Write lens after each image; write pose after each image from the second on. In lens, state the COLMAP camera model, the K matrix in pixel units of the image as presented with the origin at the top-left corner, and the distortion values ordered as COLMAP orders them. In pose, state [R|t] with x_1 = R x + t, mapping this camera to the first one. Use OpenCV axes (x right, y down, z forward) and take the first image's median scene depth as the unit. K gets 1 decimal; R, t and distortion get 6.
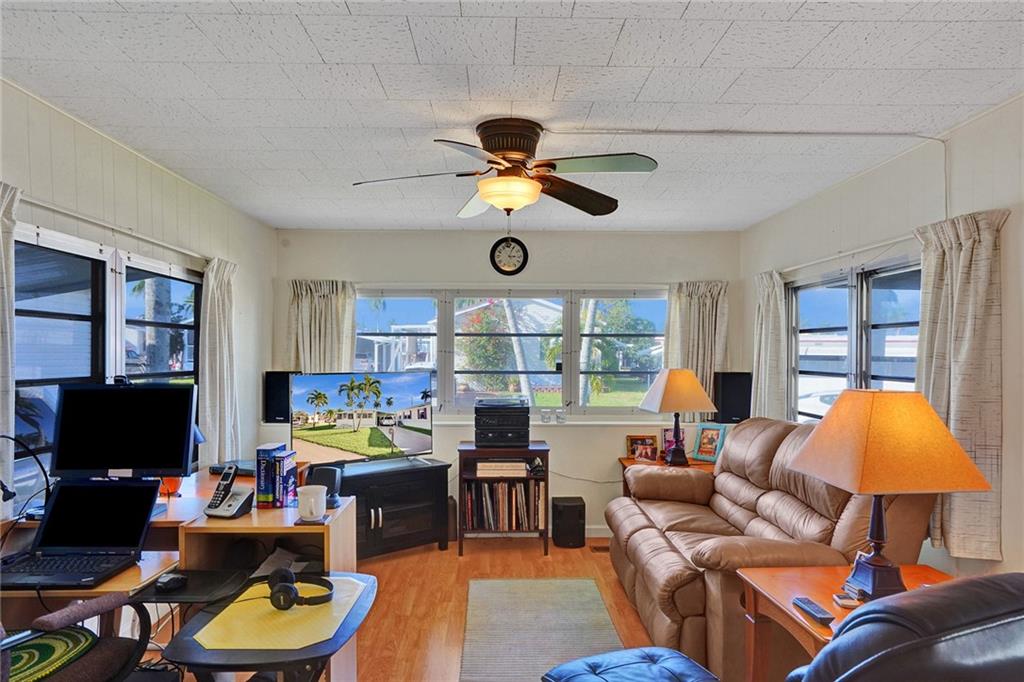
lens RADIAL K [[656.8, 0, 502.2], [0, 656.8, 360.6], [0, 0, 1]] dist [-0.025614, 0.014083]
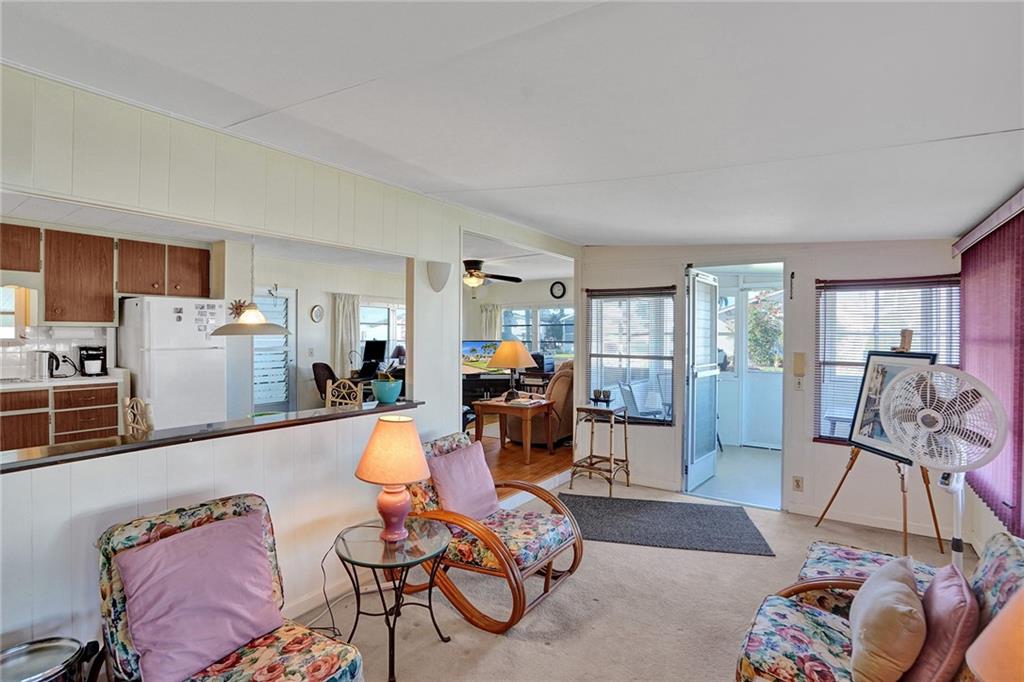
lens RADIAL K [[488.1, 0, 505.0], [0, 488.1, 337.1], [0, 0, 1]] dist [-0.049258, 0.017299]
pose [[0.803661, -0.004029, -0.595074, 1.011247], [-0.004149, 0.999915, -0.012373, 0.028036], [0.595073, 0.012412, 0.803576, -0.537218]]
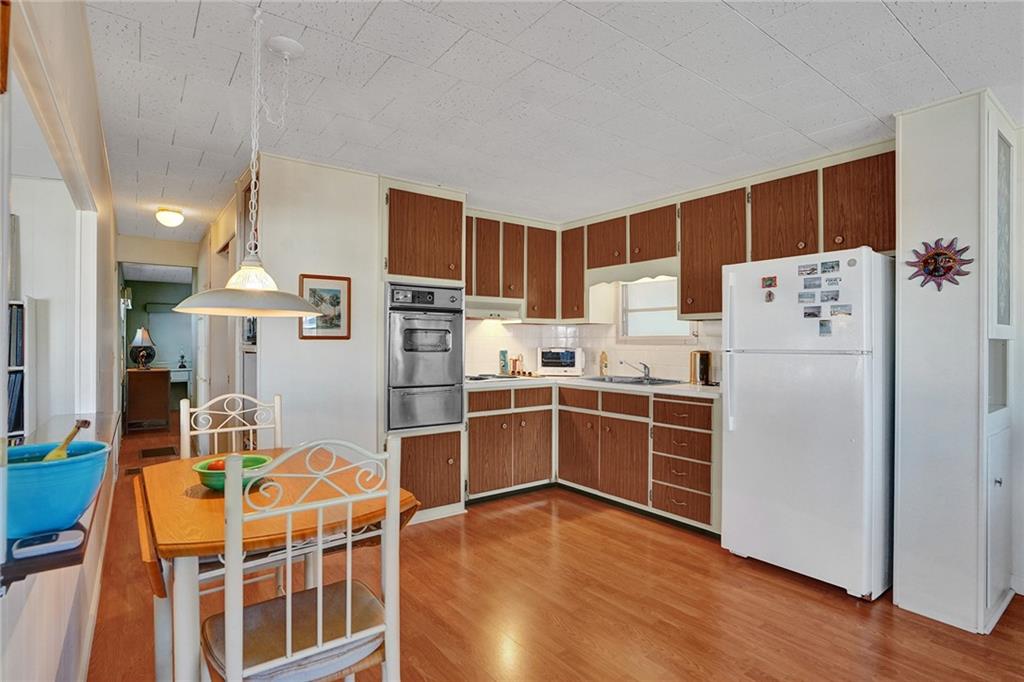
lens RADIAL K [[517.1, 0, 512.4], [0, 517.1, 336.7], [0, 0, 1]] dist [-0.035045, 0.008561]
pose [[-0.810557, -0.018943, -0.585353, 0.418768], [-0.020999, 0.999774, -0.003276, 0.034120], [0.585282, 0.009636, -0.810772, 0.211644]]
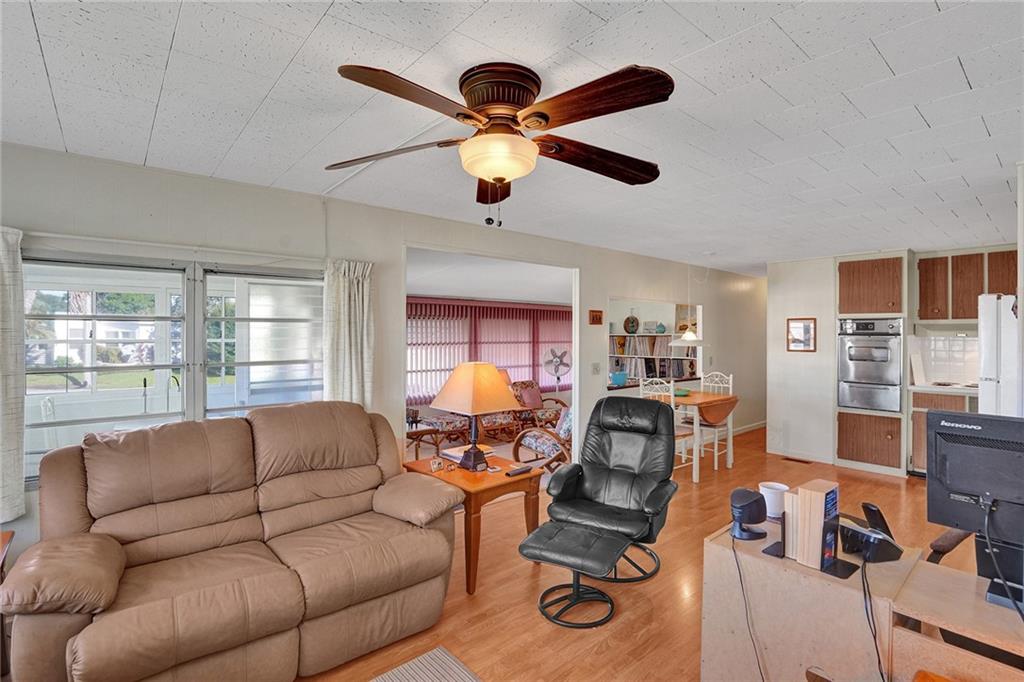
lens RADIAL K [[488.1, 0, 507.7], [0, 488.1, 331.2], [0, 0, 1]] dist [-0.049258, 0.017299]
pose [[-0.629962, -0.008581, 0.776578, -0.306290], [0.002429, 0.999912, 0.013019, -0.033657], [-0.776622, 0.010088, -0.629886, 0.897521]]
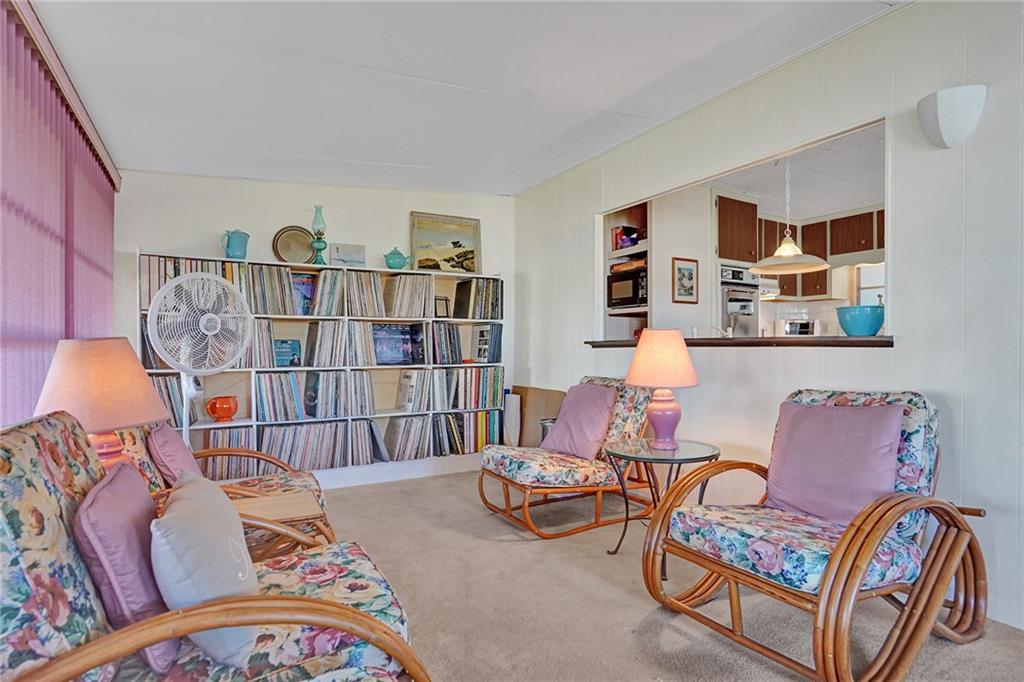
lens RADIAL K [[517.1, 0, 523.1], [0, 517.1, 359.5], [0, 0, 1]] dist [-0.035045, 0.008561]
pose [[-0.873673, 0.001322, -0.486512, 1.008193], [-0.017701, 0.999248, 0.034502, 0.125486], [0.486192, 0.038755, -0.872992, 0.220185]]
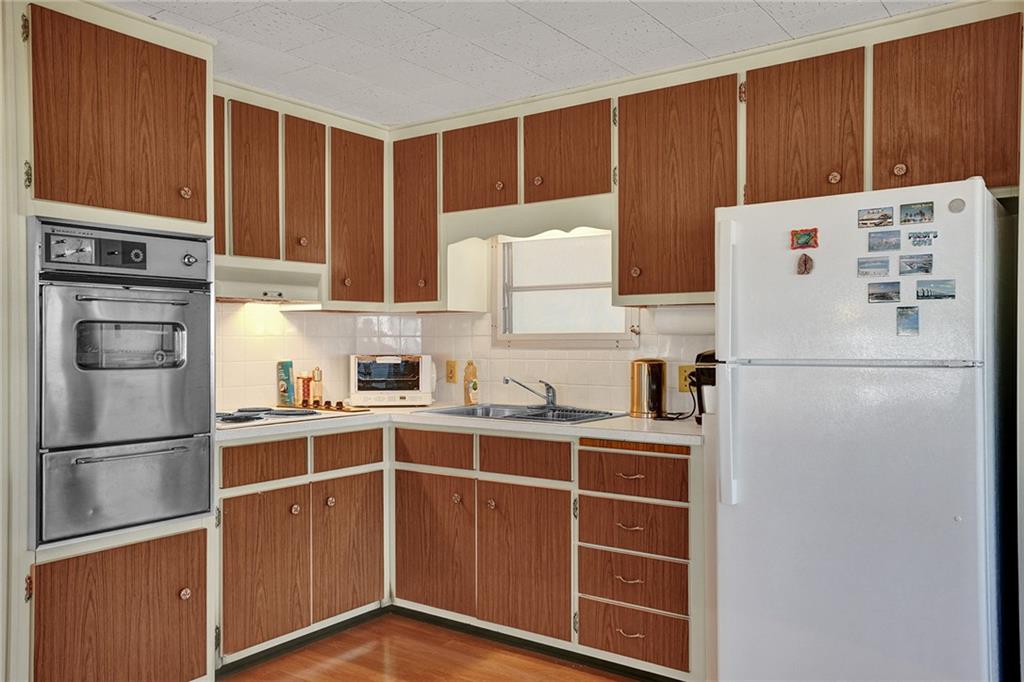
lens RADIAL K [[815.8, 0, 510.1], [0, 815.8, 342.9], [0, 0, 1]] dist [0.019404, 0.035785]
pose [[-0.607037, -0.005992, -0.794651, 0.365800], [-0.016469, 0.999852, 0.005042, 0.030543], [0.794503, 0.016148, -0.607046, 0.067470]]
